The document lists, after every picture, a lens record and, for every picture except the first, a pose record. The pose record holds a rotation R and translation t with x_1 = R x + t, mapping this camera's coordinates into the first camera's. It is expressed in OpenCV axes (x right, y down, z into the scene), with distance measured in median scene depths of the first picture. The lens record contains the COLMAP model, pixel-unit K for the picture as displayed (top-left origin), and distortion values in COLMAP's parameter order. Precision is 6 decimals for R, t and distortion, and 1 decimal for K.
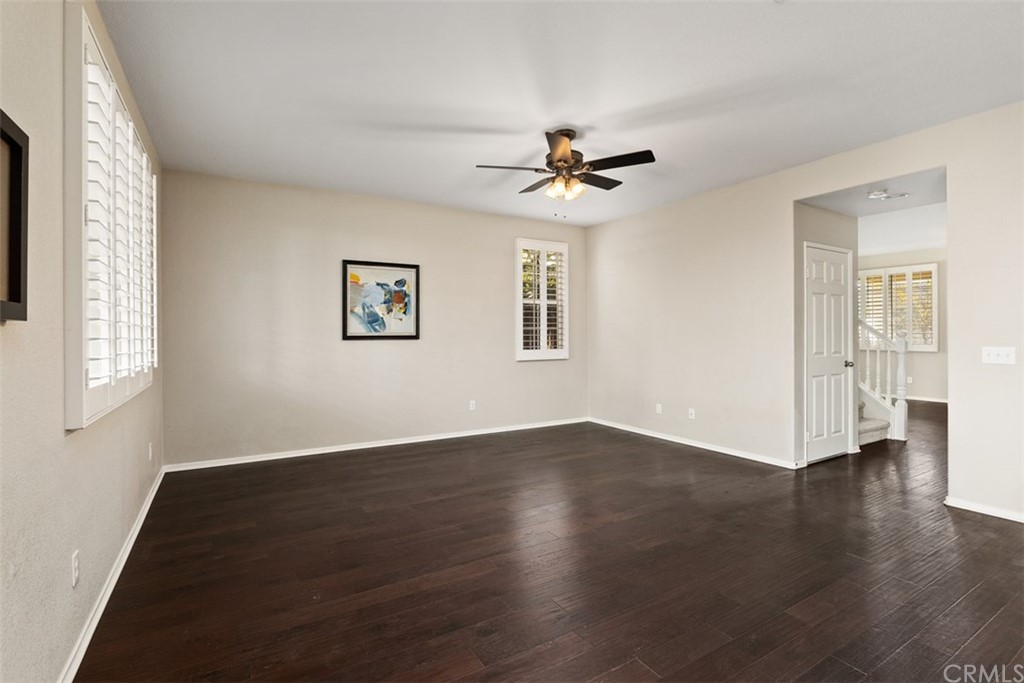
lens RADIAL K [[479.1, 0, 515.3], [0, 479.1, 331.1], [0, 0, 1]] dist [-0.014102, 0.003191]
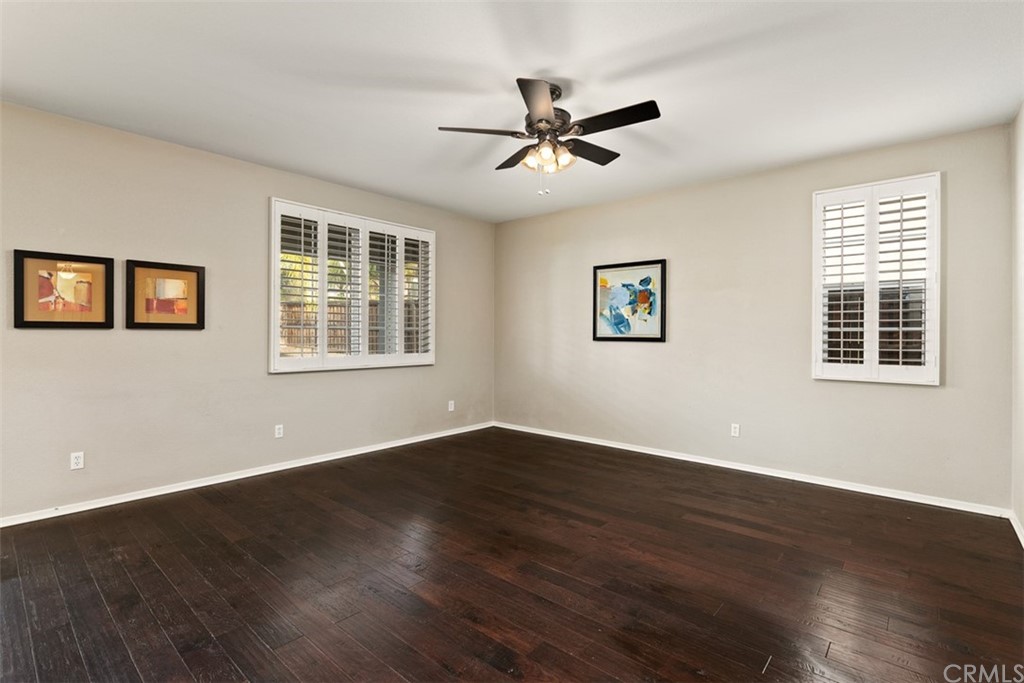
lens RADIAL K [[479.1, 0, 513.3], [0, 479.1, 338.5], [0, 0, 1]] dist [-0.014102, 0.003191]
pose [[0.303833, 0.018184, -0.952552, 0.587389], [-0.000005, 0.999818, 0.019084, -0.006810], [0.952725, -0.005794, 0.303777, 0.474452]]
